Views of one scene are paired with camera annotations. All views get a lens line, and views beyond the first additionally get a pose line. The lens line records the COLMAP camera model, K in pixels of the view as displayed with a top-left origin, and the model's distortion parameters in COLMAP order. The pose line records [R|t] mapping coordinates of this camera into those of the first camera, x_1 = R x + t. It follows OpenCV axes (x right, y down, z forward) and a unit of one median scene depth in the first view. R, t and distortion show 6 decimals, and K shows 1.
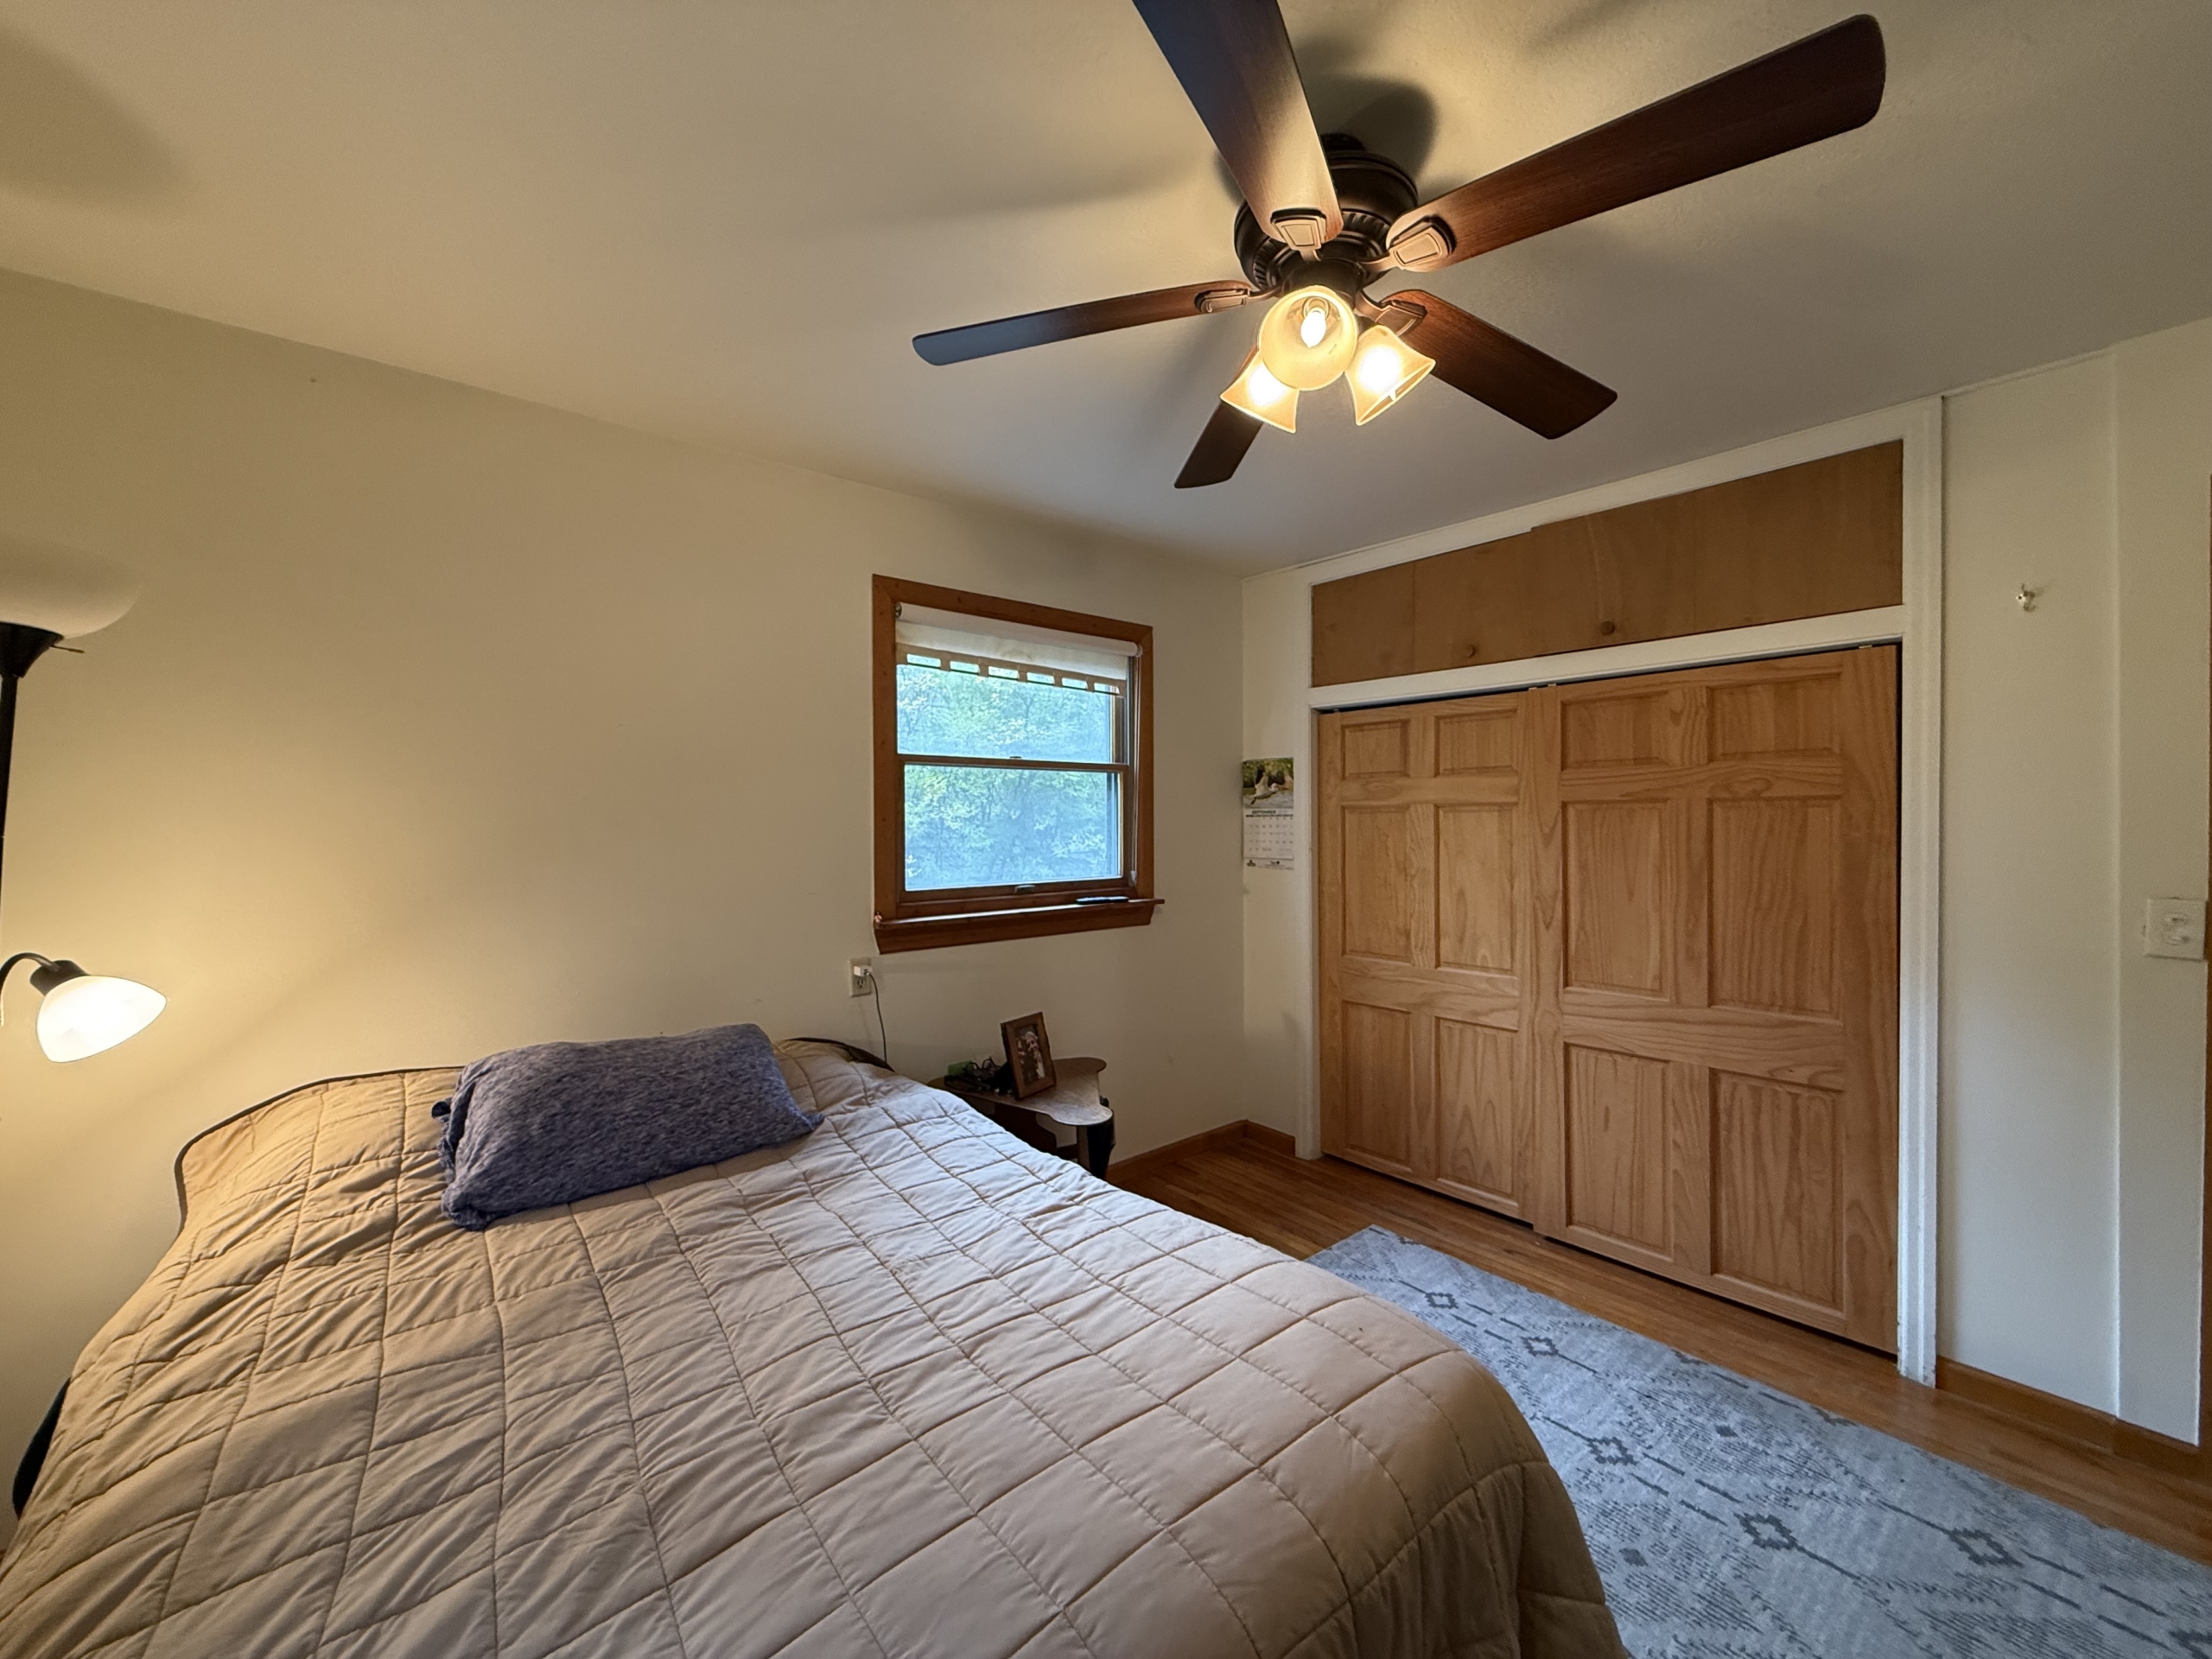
lens RADIAL K [[882.4, 0, 1096.7], [0, 882.4, 828.9], [0, 0, 1]] dist [-0.000299, 0.000035]
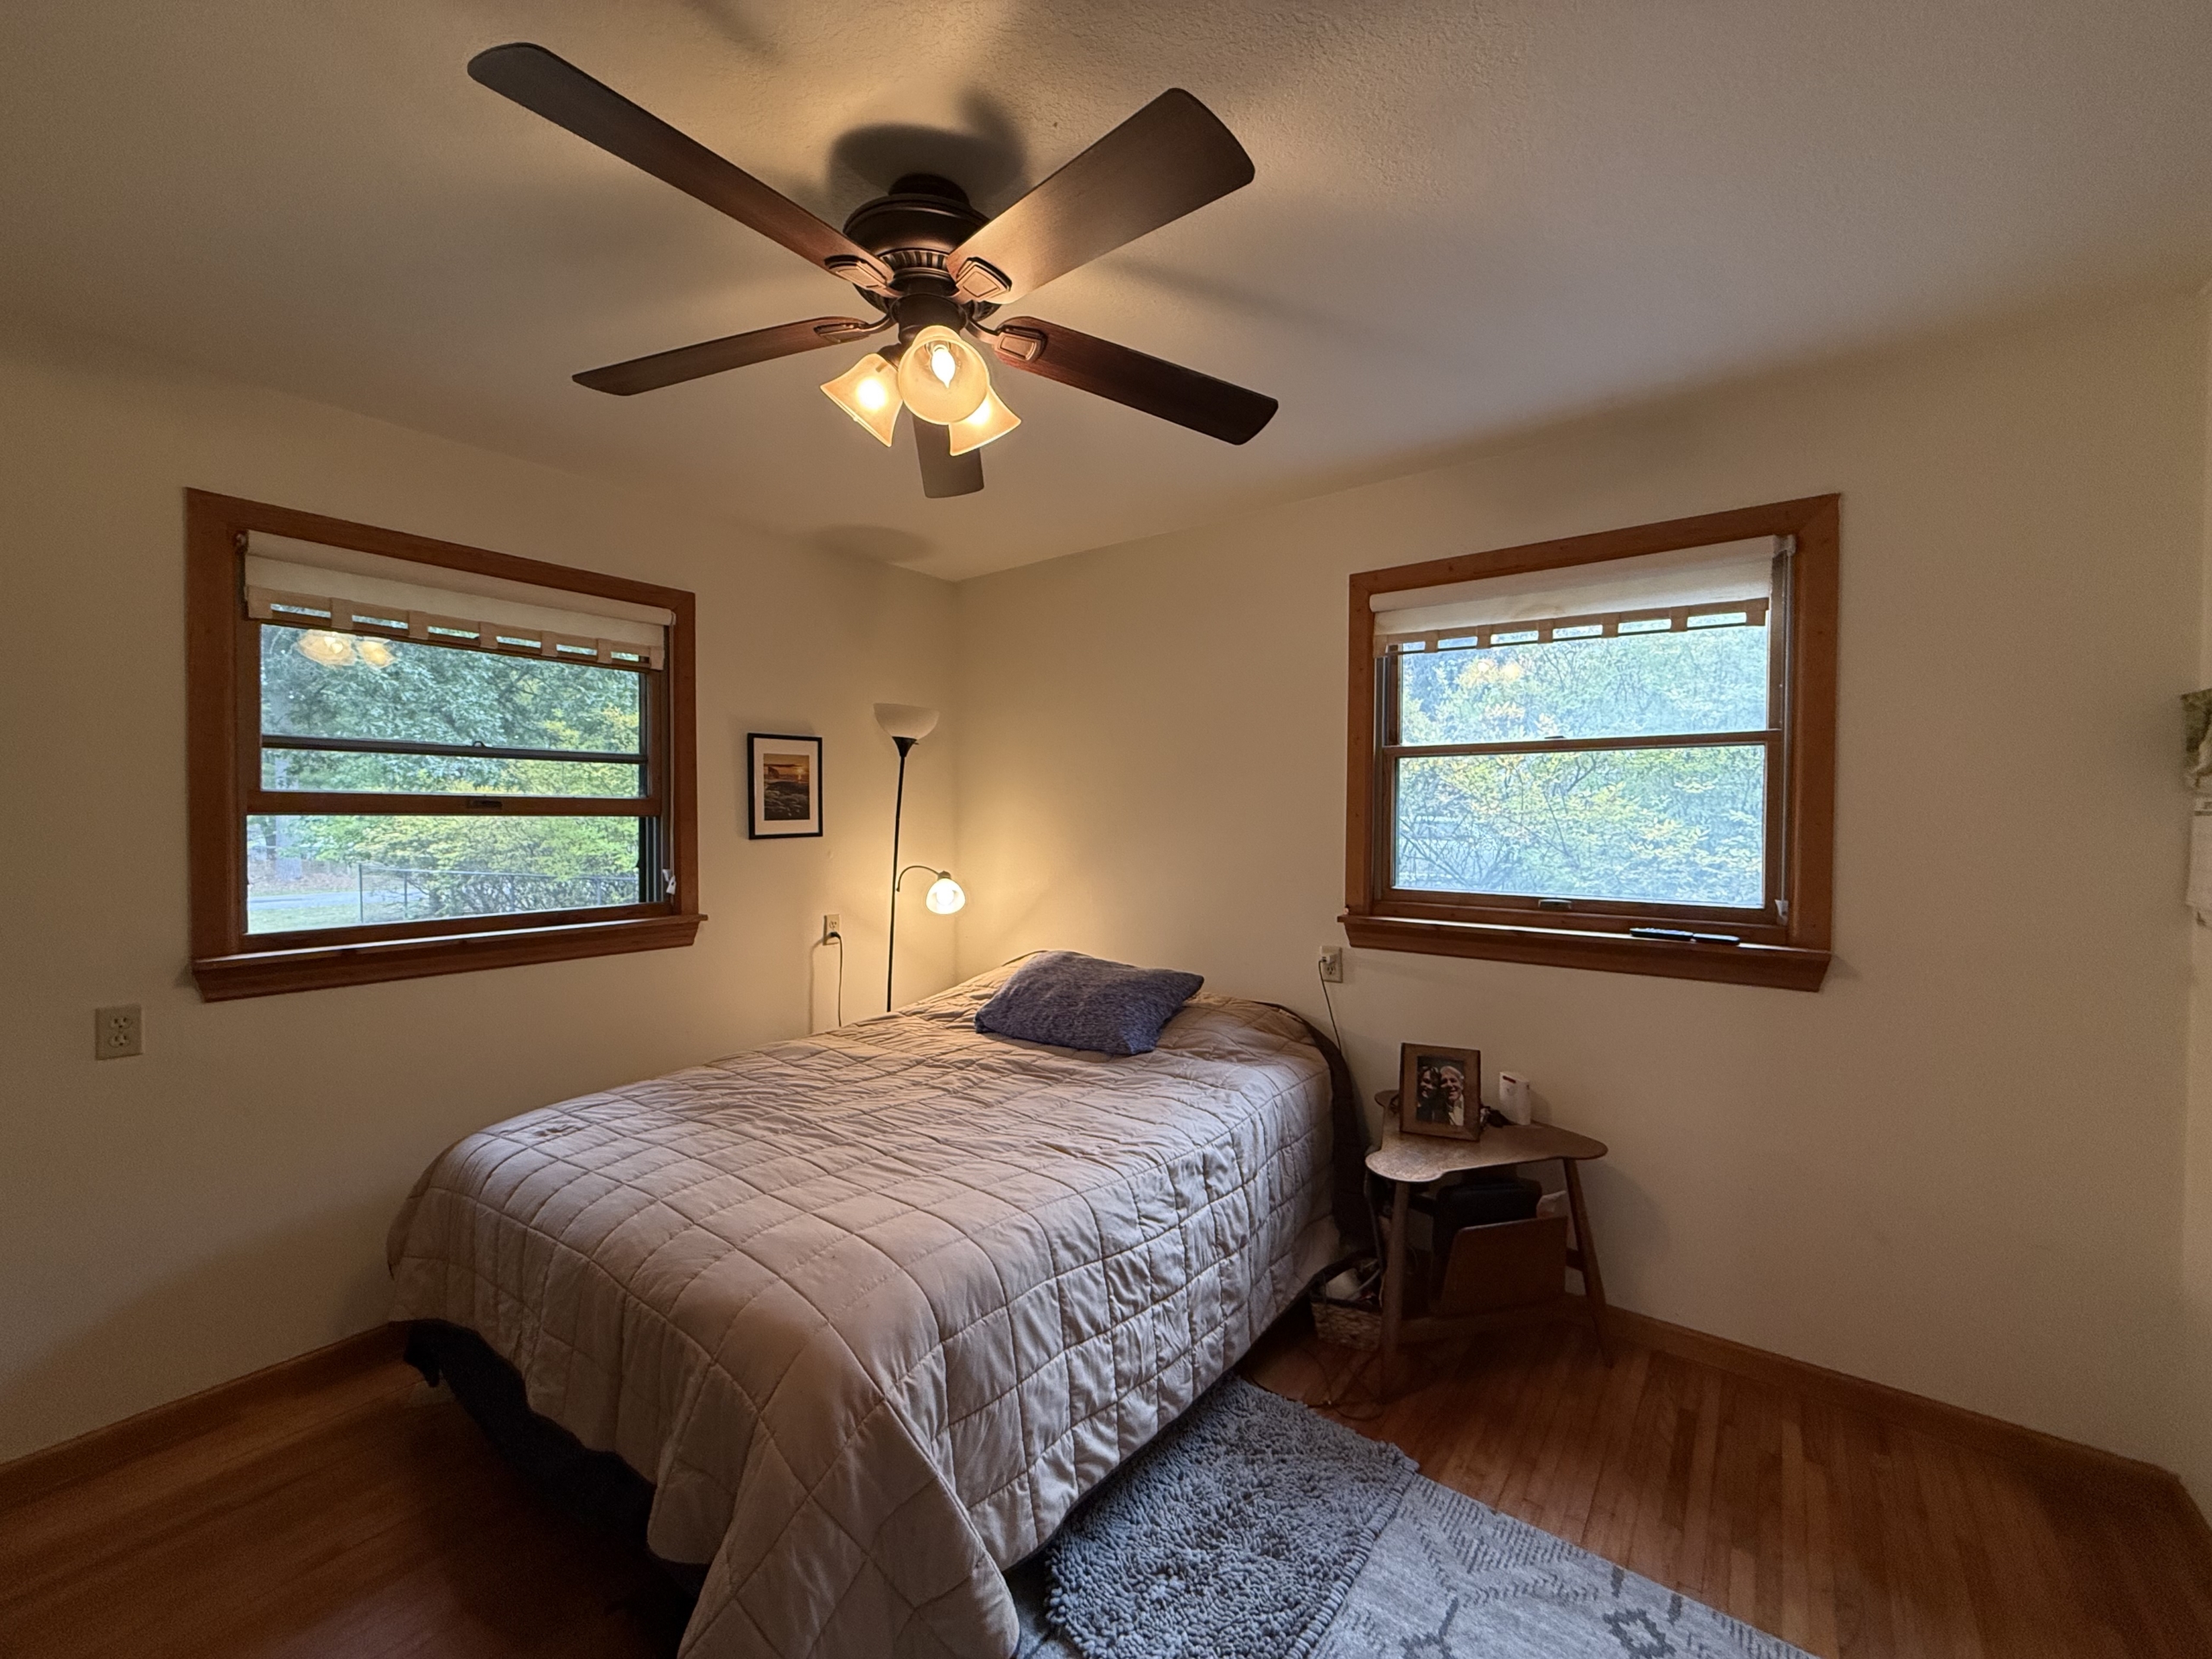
lens RADIAL K [[882.4, 0, 1098.3], [0, 882.4, 825.1], [0, 0, 1]] dist [-0.000299, 0.000035]
pose [[0.214085, 0.026782, -0.976448, 0.855340], [-0.008348, 0.999638, 0.025587, -0.027490], [0.976779, 0.002673, 0.214231, 0.613811]]
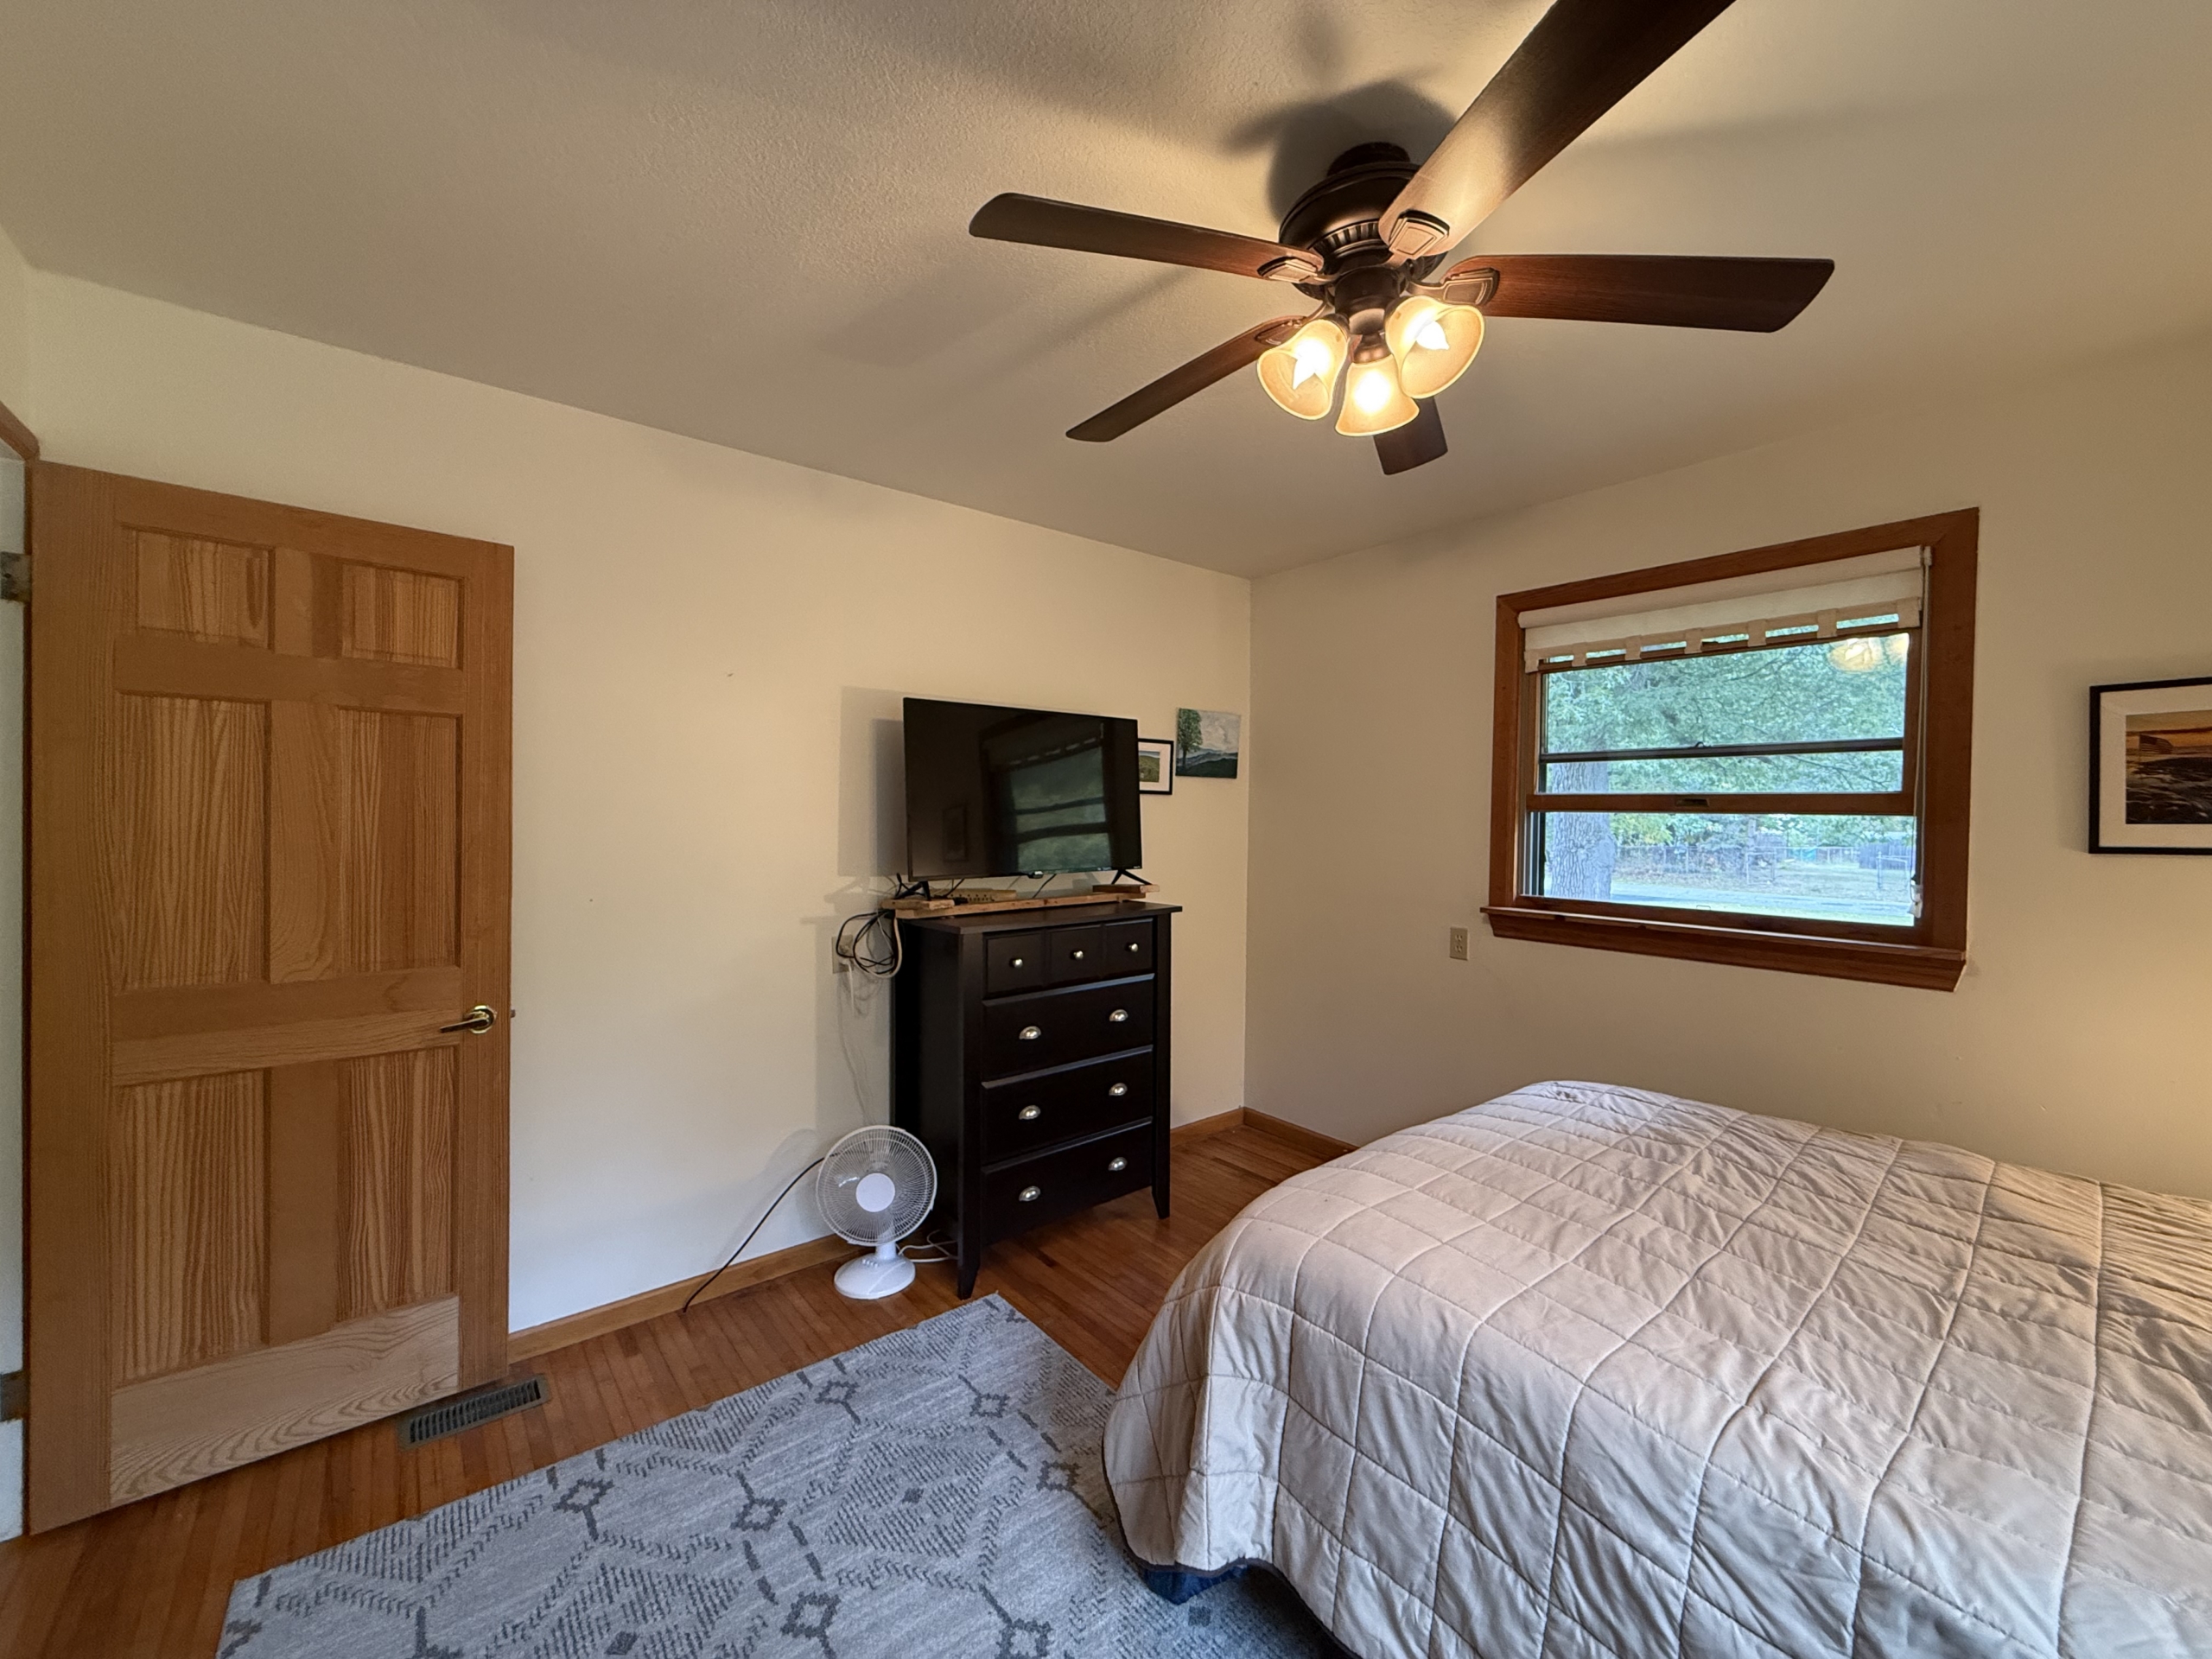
lens RADIAL K [[882.4, 0, 1099.6], [0, 882.4, 823.5], [0, 0, 1]] dist [-0.000299, 0.000035]
pose [[-0.999767, 0.003838, 0.021258, 0.343935], [0.004184, 0.999859, 0.016253, -0.012531], [-0.021193, 0.016339, -0.999642, 1.300865]]
